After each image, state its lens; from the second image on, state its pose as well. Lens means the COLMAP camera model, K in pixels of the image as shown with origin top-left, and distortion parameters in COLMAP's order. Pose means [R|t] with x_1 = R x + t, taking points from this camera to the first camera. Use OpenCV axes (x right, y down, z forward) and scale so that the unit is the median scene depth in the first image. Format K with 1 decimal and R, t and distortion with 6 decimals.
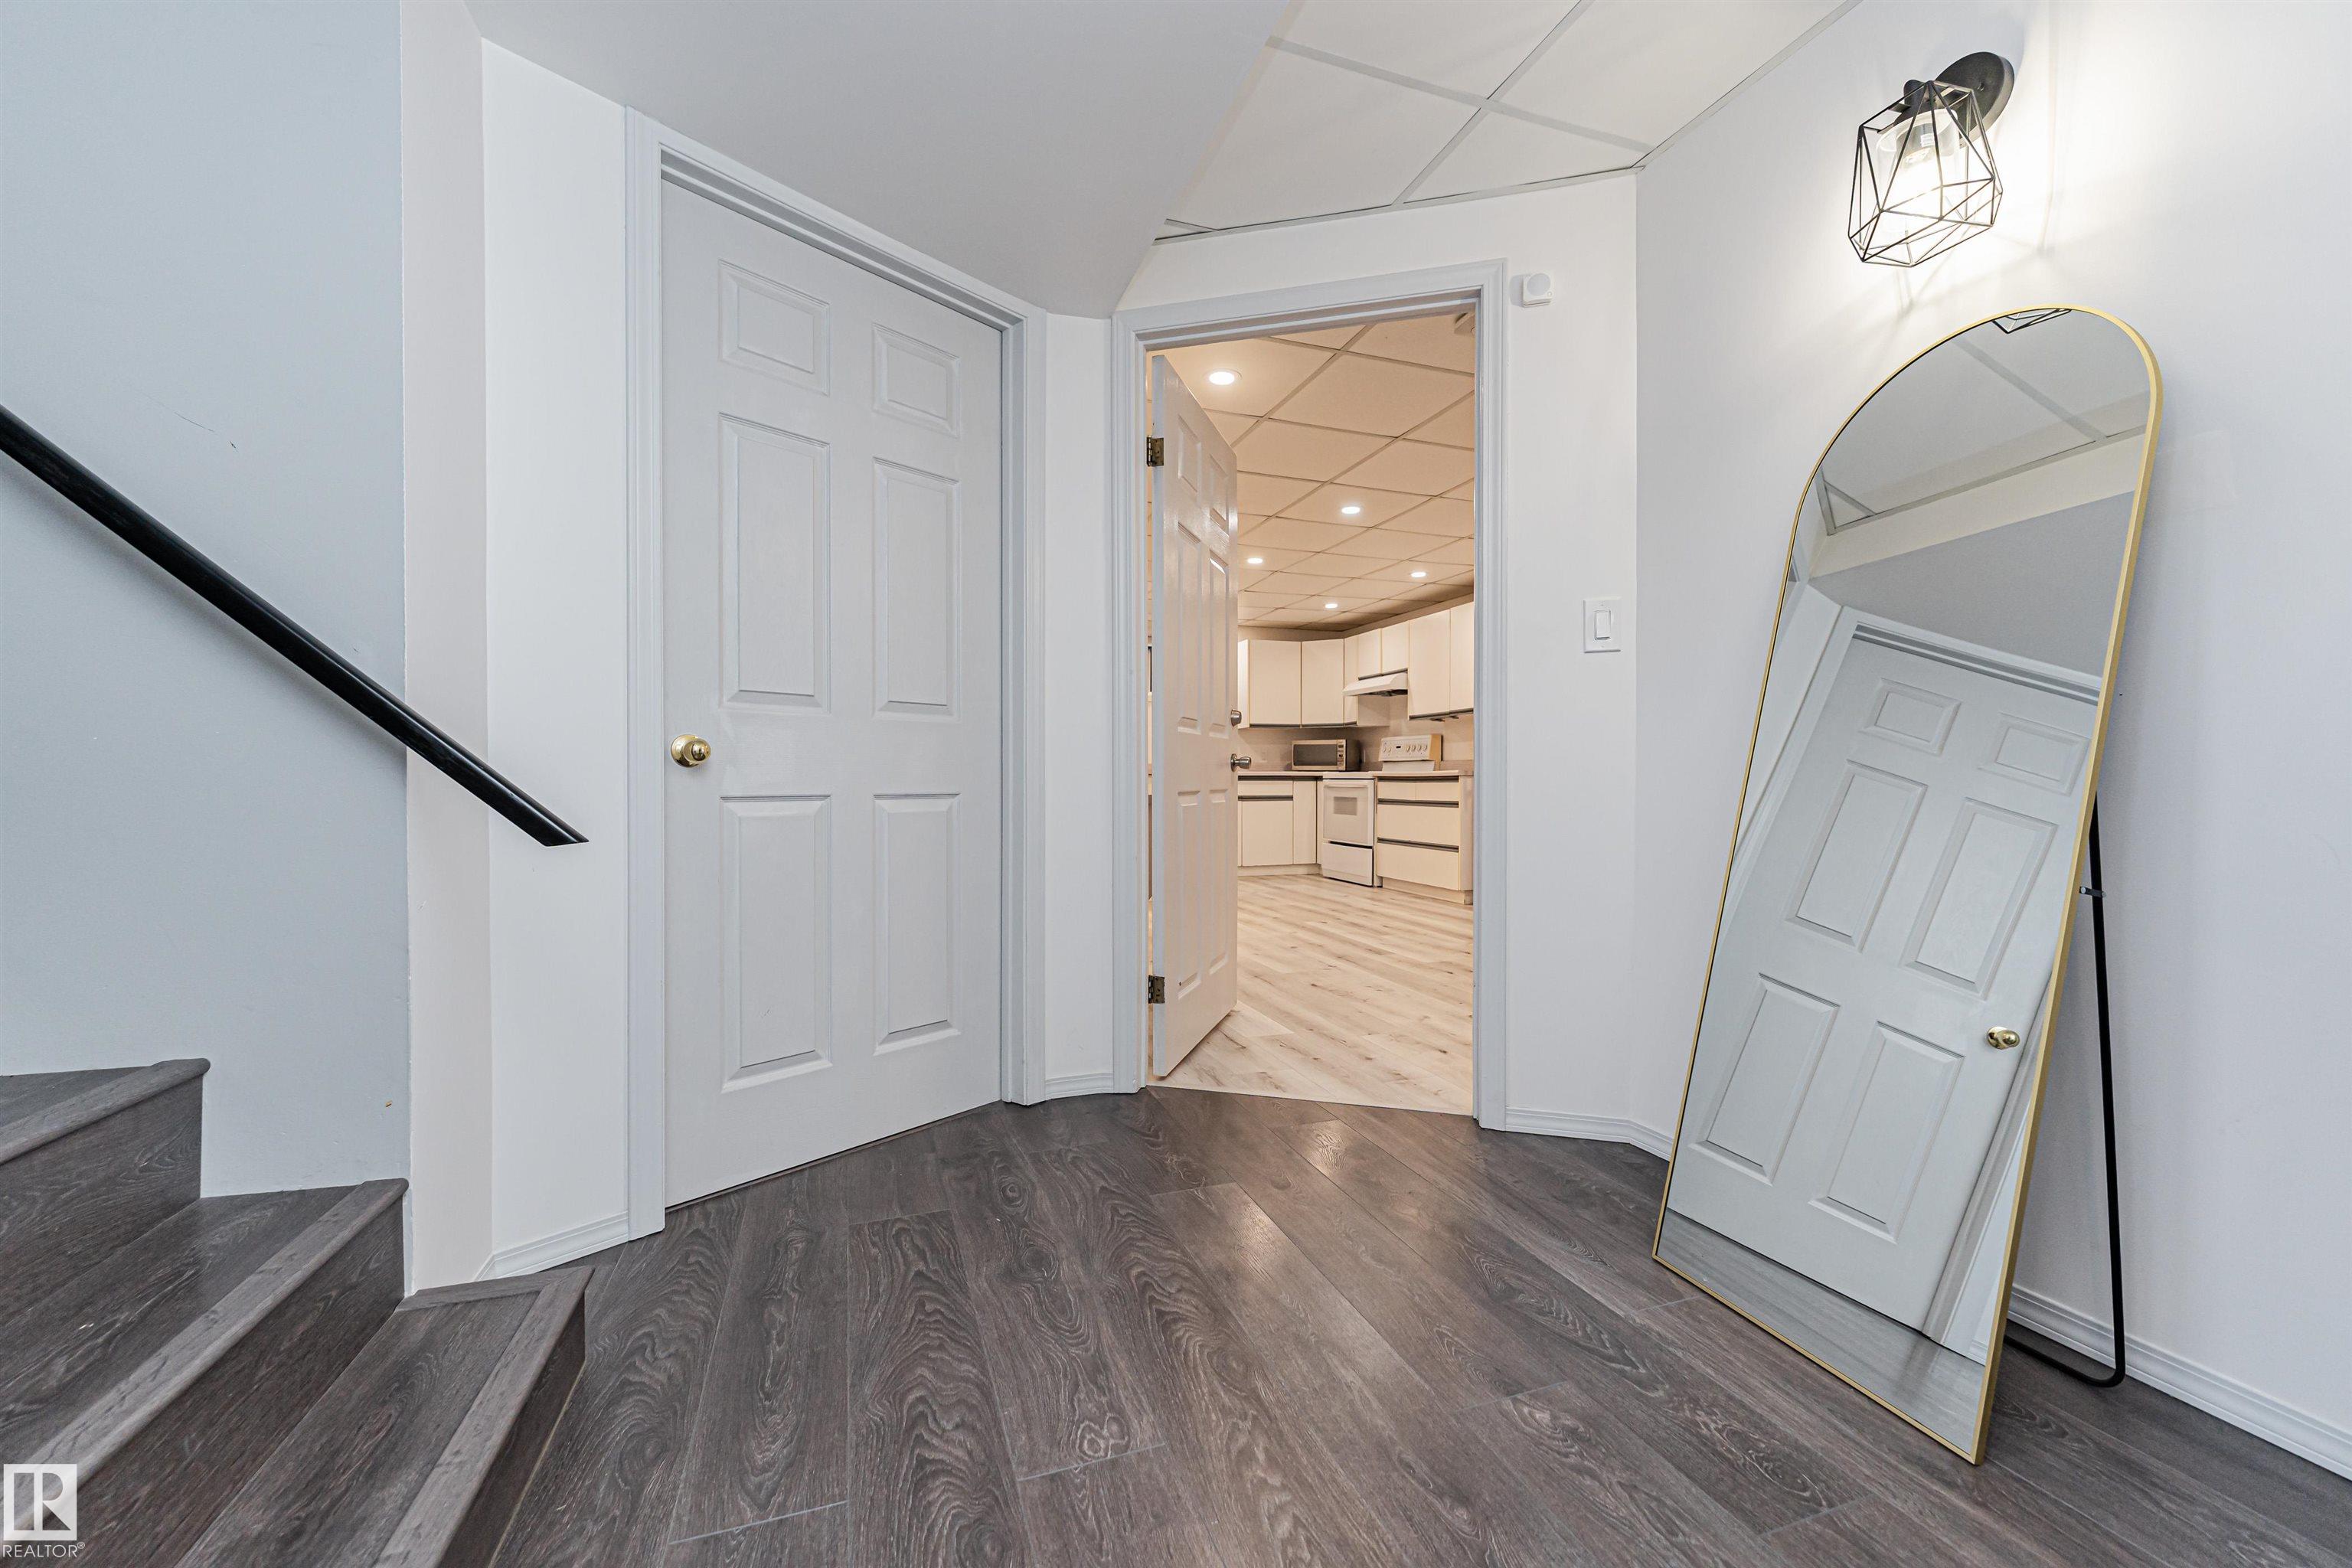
lens RADIAL K [[954.2, 0, 1187.1], [0, 954.2, 785.9], [0, 0, 1]] dist [-0.000815, -0.000034]
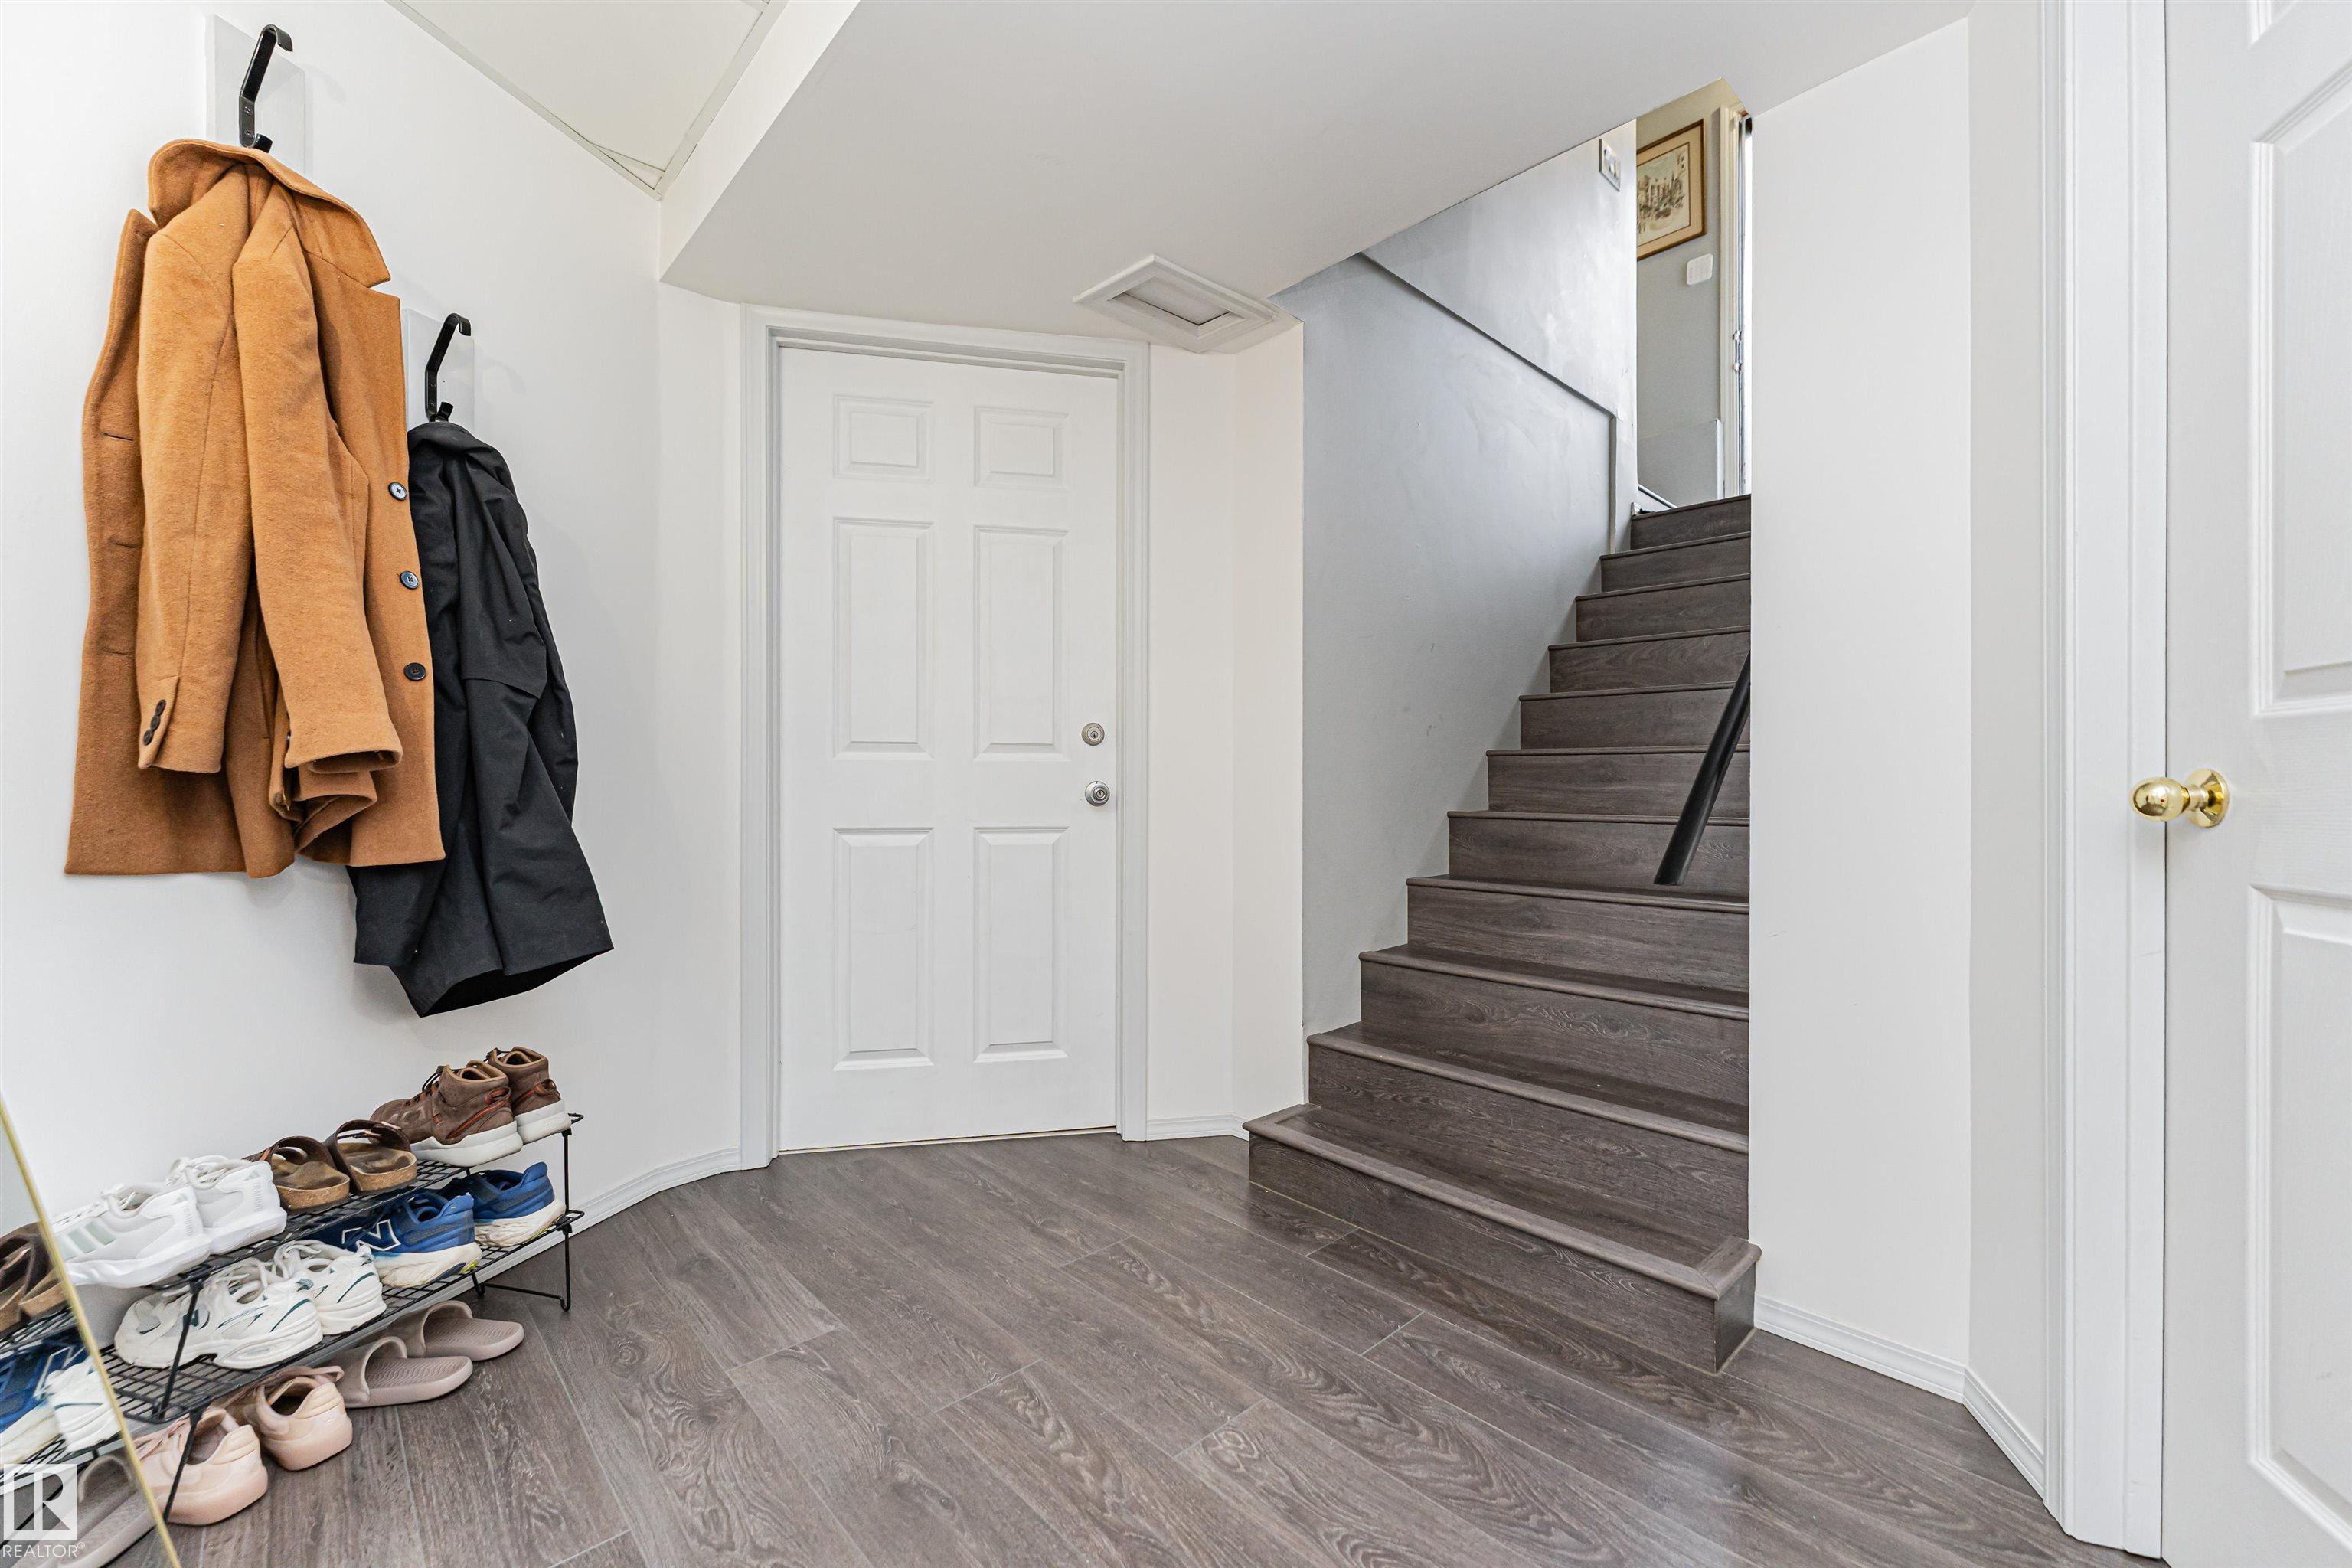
lens RADIAL K [[954.2, 0, 1182.9], [0, 954.2, 791.6], [0, 0, 1]] dist [-0.000815, -0.000034]
pose [[-0.916880, 0.000472, -0.399163, 0.402520], [-0.003736, 0.999945, 0.009764, -0.072673], [0.399146, 0.010443, -0.916828, 2.011785]]
